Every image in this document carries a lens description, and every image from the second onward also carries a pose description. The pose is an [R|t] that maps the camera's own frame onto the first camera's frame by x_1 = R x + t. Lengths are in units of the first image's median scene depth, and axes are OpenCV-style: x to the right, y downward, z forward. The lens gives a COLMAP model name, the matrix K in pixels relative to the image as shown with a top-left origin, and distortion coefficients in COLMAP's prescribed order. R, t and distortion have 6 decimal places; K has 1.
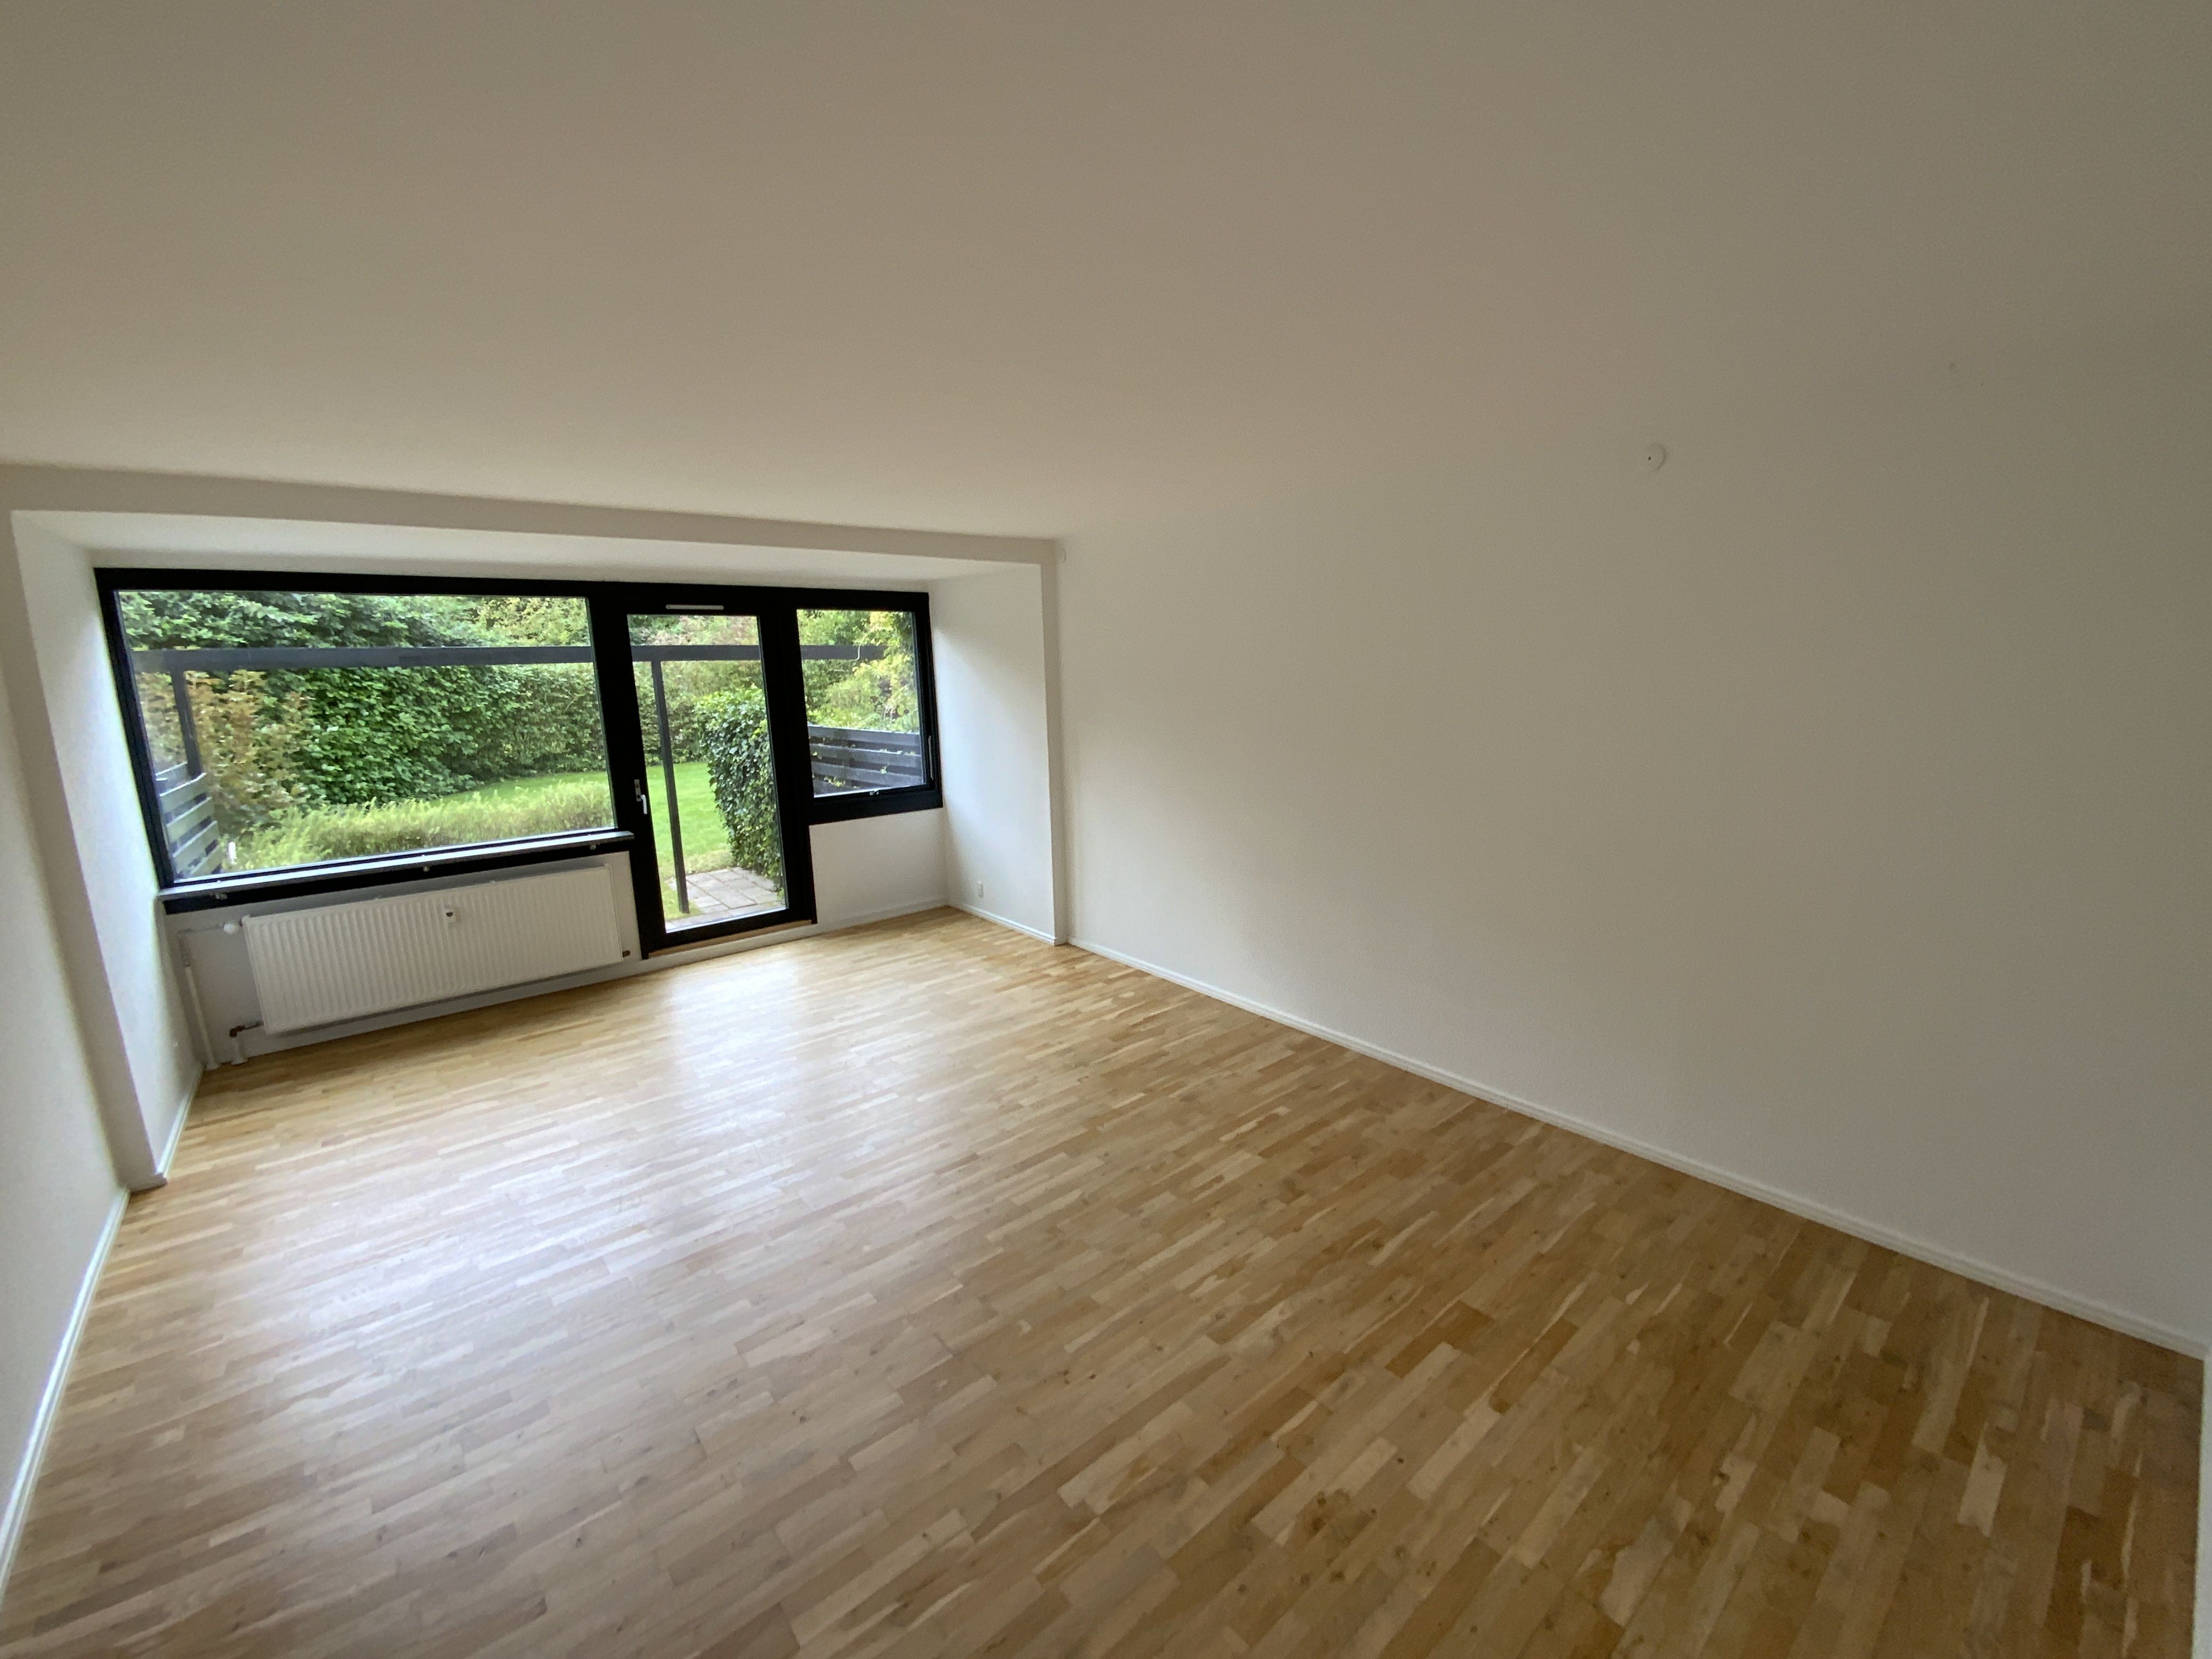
lens RADIAL K [[899.6, 0, 1101.1], [0, 899.6, 837.7], [0, 0, 1]] dist [0.011042, -0.011934]
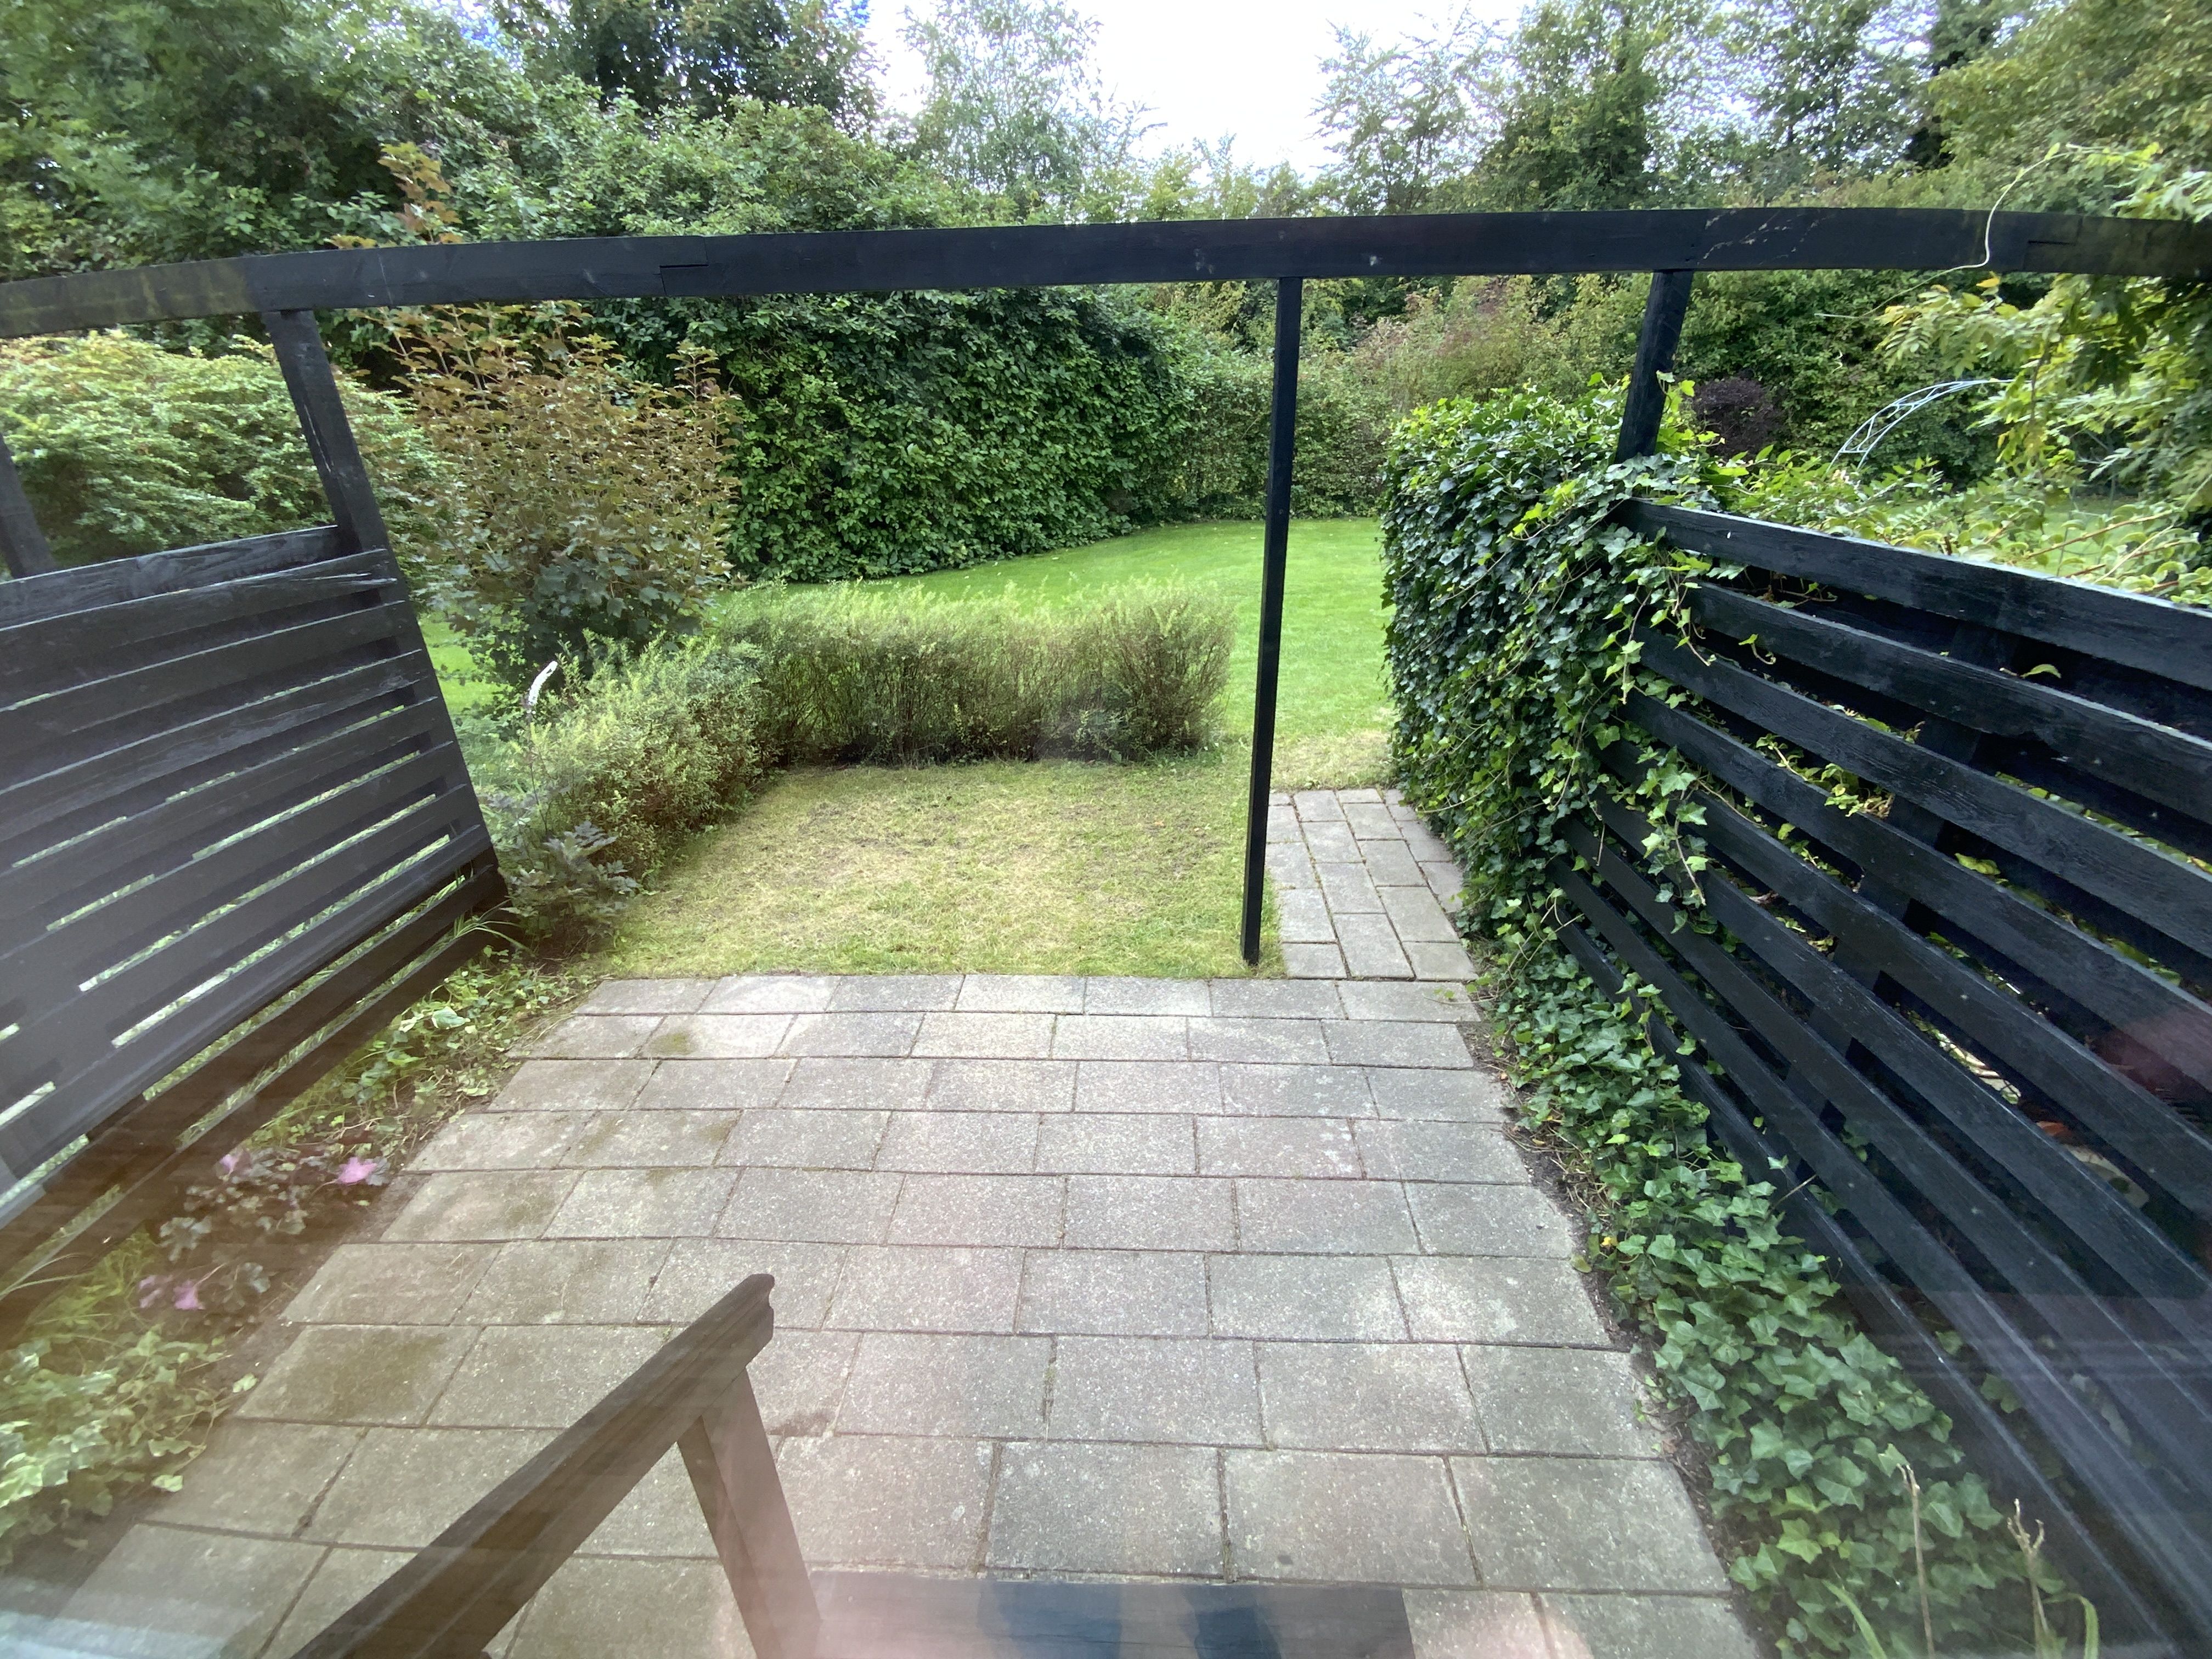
lens RADIAL K [[899.6, 0, 1101.1], [0, 899.6, 837.7], [0, 0, 1]] dist [0.011042, -0.011934]
pose [[0.744894, 0.296785, -0.597538, -0.306230], [-0.122871, 0.941318, 0.314362, -0.105700], [0.655771, -0.160747, 0.737649, 0.723116]]
